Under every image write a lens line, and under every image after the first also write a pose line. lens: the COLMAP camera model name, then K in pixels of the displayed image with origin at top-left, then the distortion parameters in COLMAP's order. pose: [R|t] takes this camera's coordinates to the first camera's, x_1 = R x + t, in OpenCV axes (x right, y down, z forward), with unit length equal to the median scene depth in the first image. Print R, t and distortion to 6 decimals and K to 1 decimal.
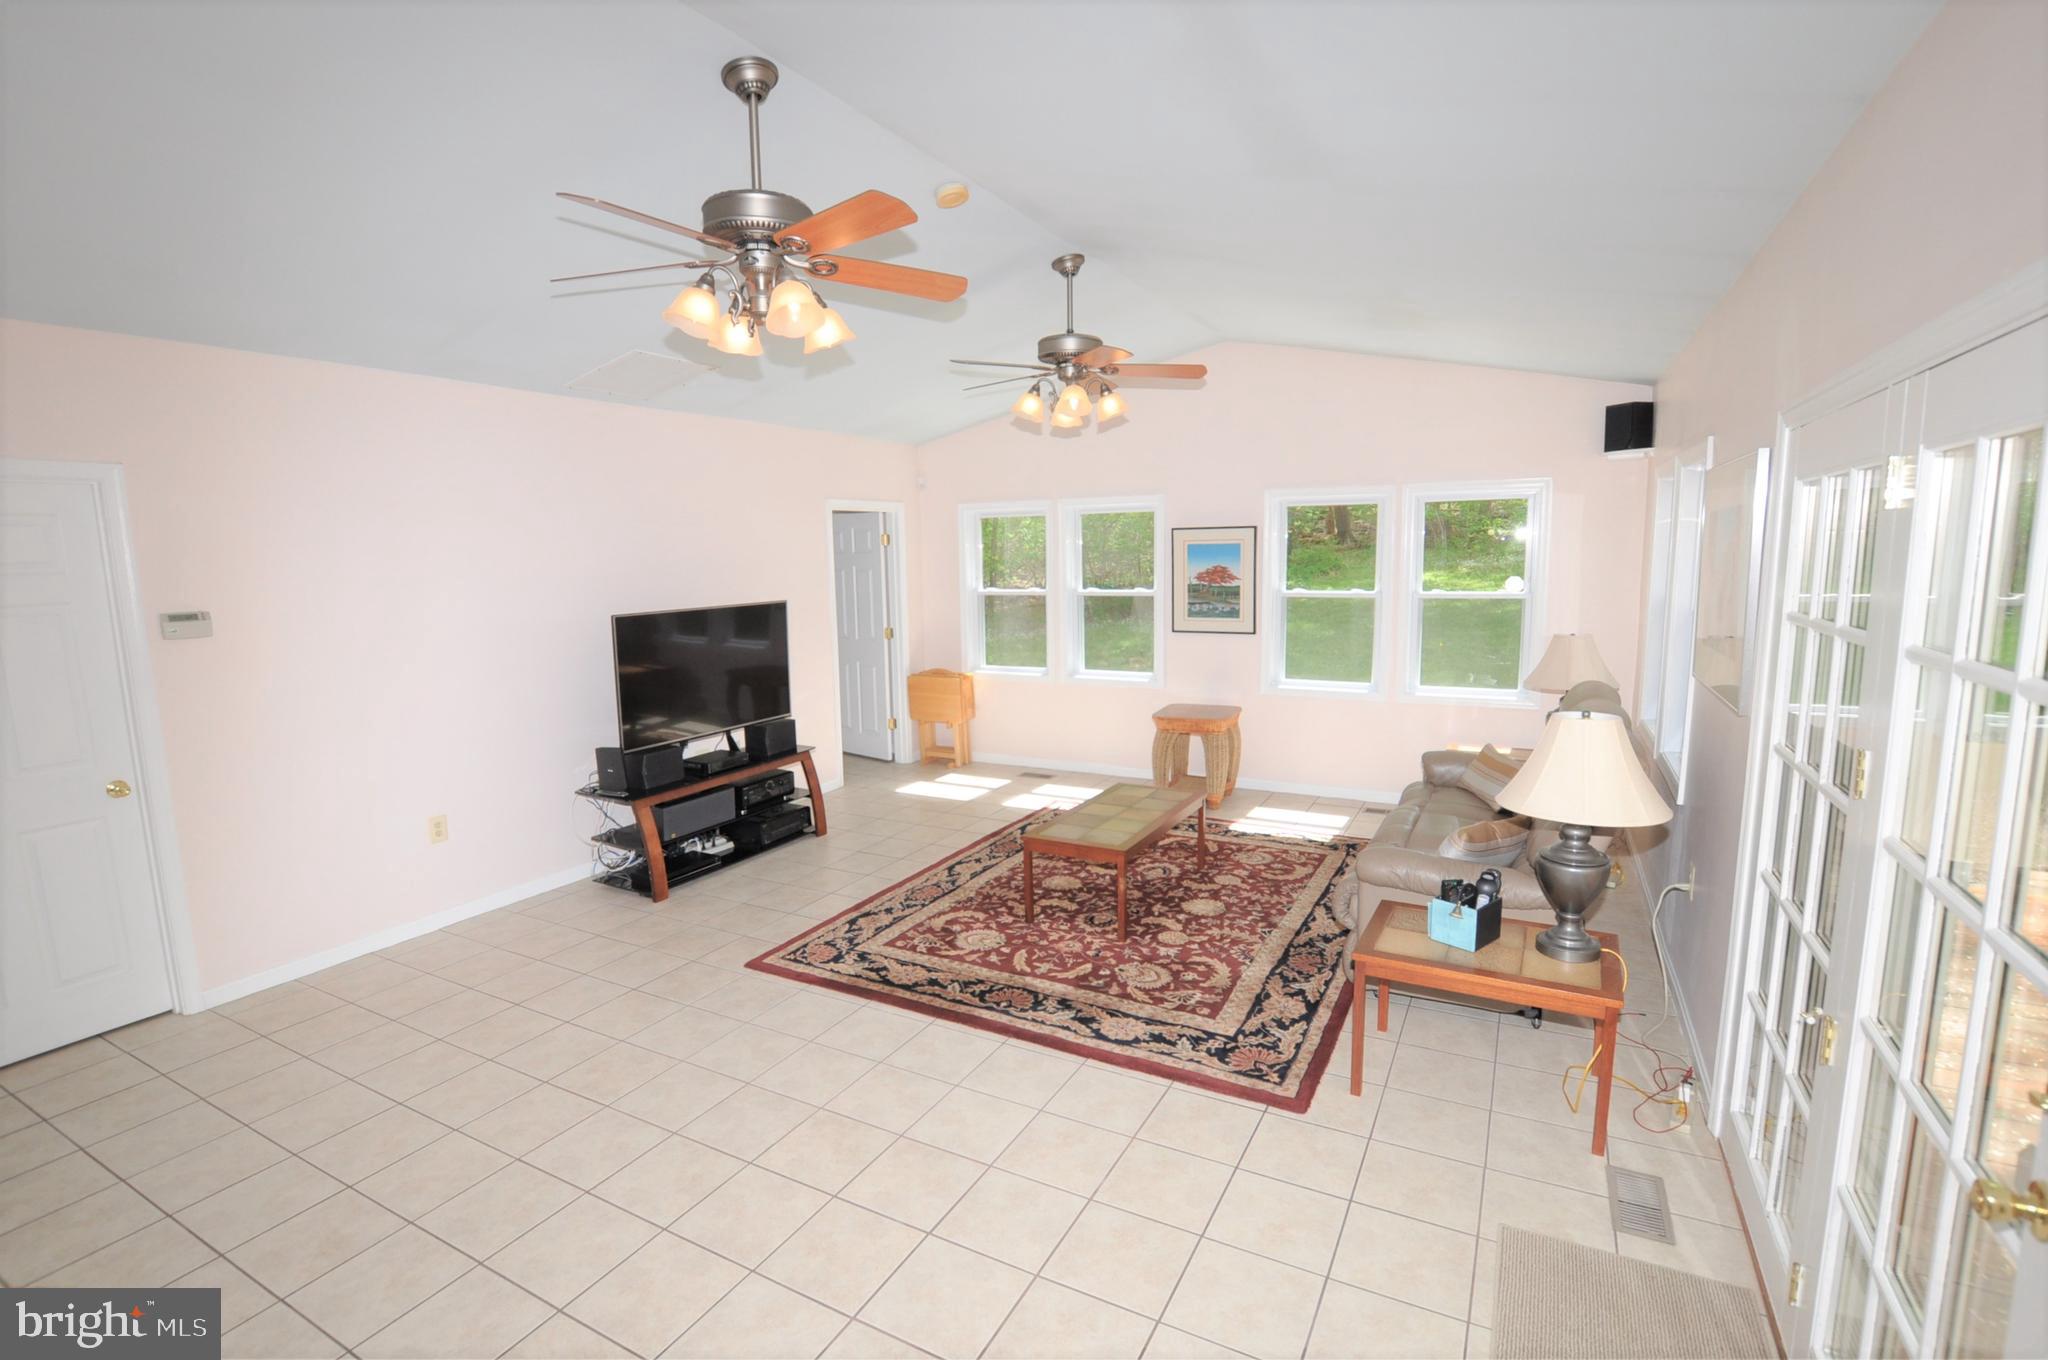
lens RADIAL K [[957.5, 0, 1014.1], [0, 957.5, 680.0], [0, 0, 1]] dist [-0.024515, 0.000381]
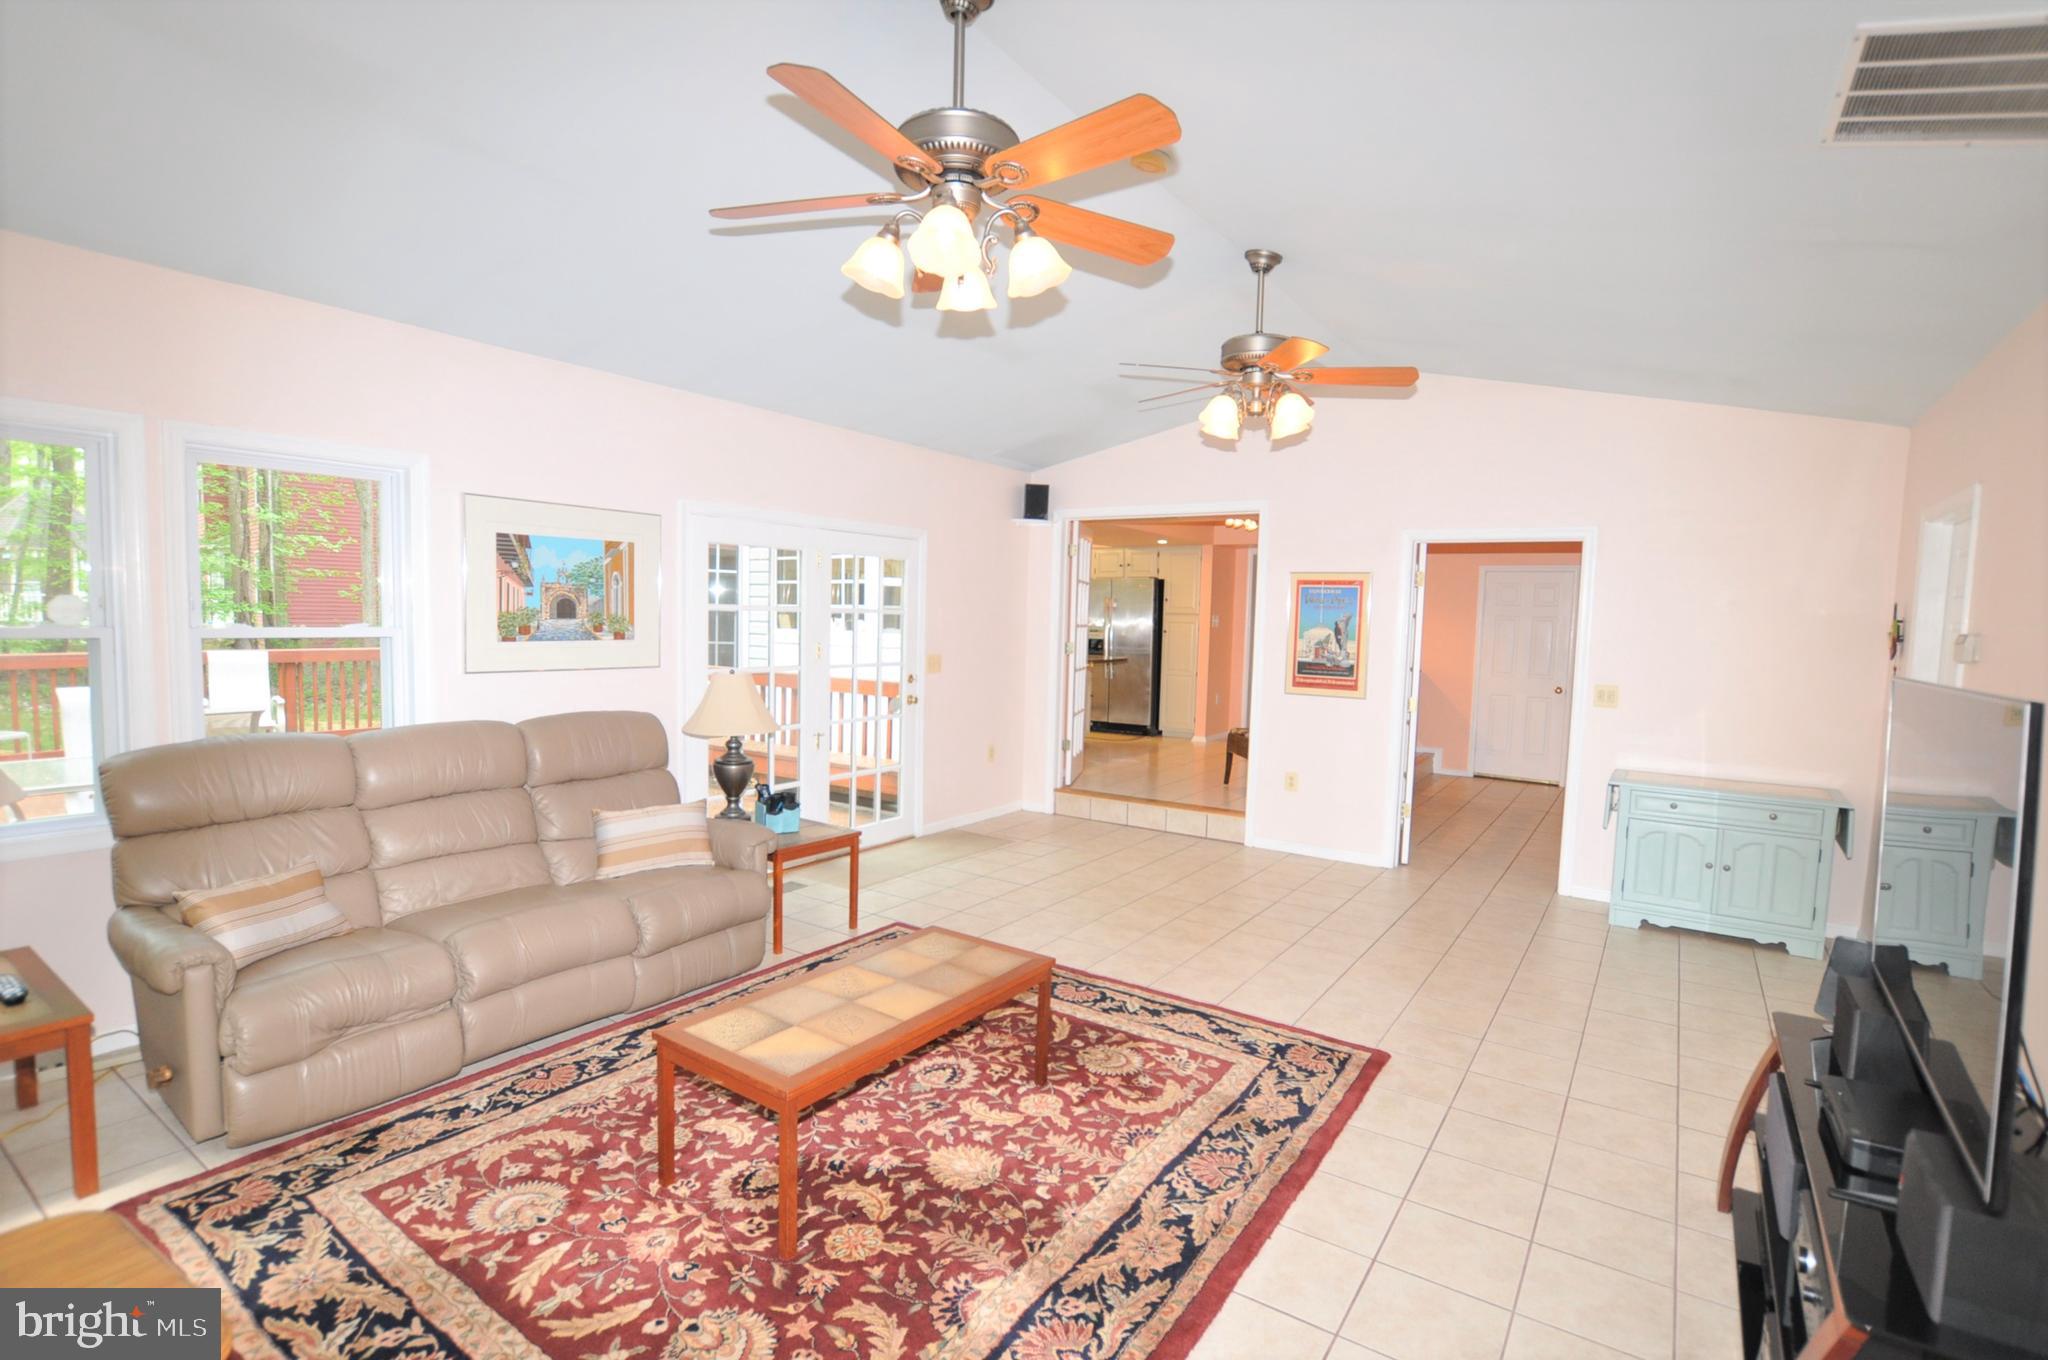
lens RADIAL K [[973.7, 0, 1017.5], [0, 973.7, 684.2], [0, 0, 1]] dist [-0.026410, -0.000803]
pose [[-0.995184, -0.016008, 0.096710, -0.029928], [0.003839, 0.979456, 0.201622, -0.171515], [-0.097951, 0.201022, -0.974677, 1.596878]]
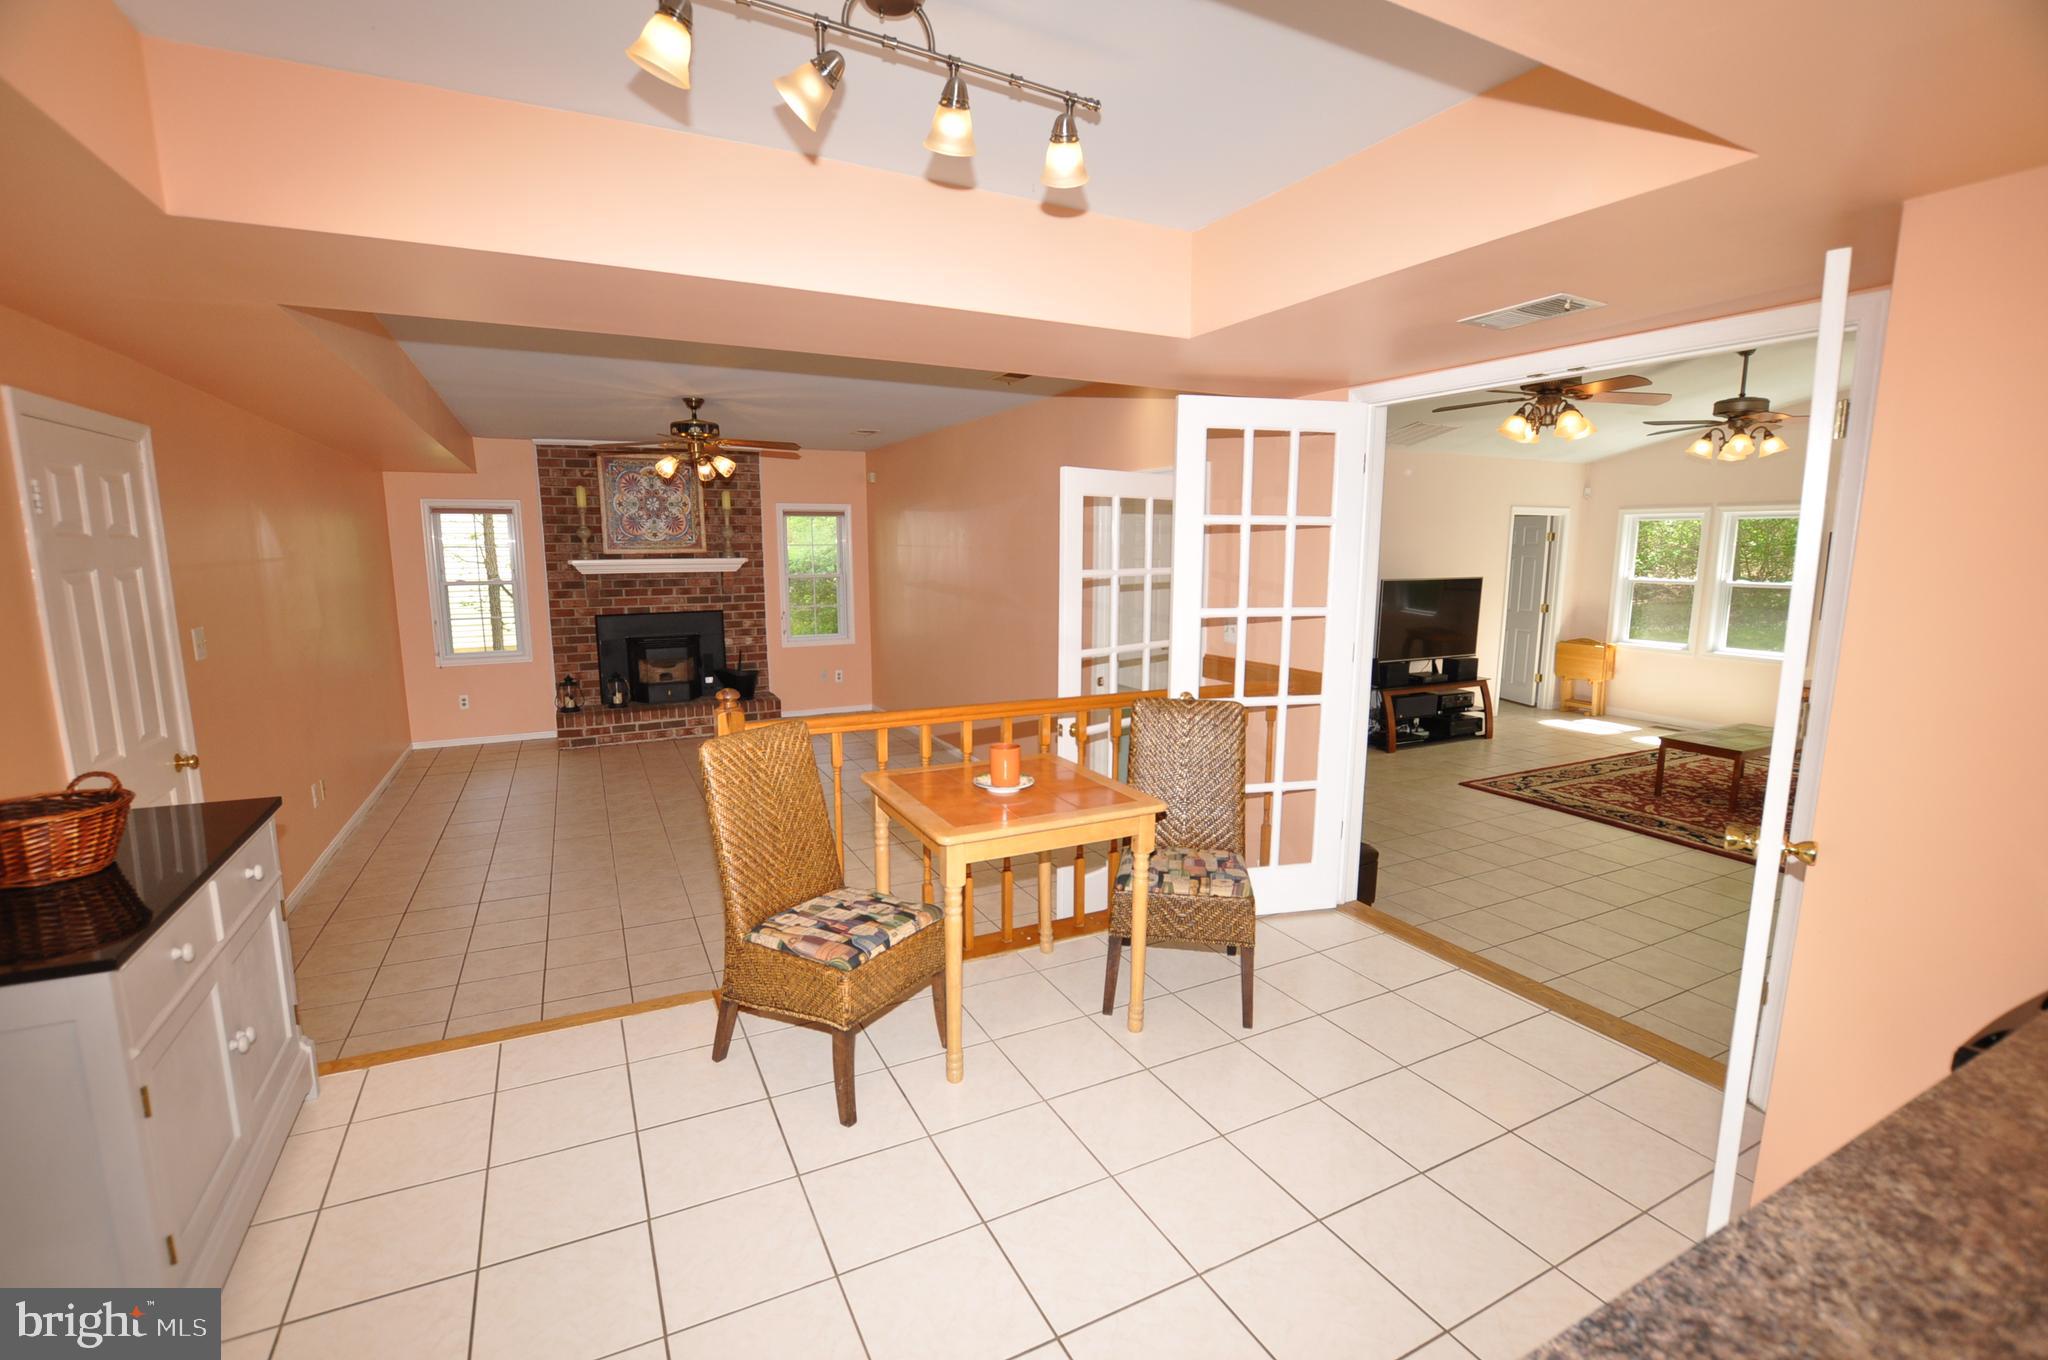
lens RADIAL K [[902.4, 0, 1017.9], [0, 902.4, 689.1], [0, 0, 1]] dist [-0.023676, 0.000428]
pose [[0.821295, 0.108962, -0.560002, -0.042079], [-0.092238, 0.994038, 0.058139, 0.095801], [0.562999, 0.003905, 0.826449, -0.706766]]
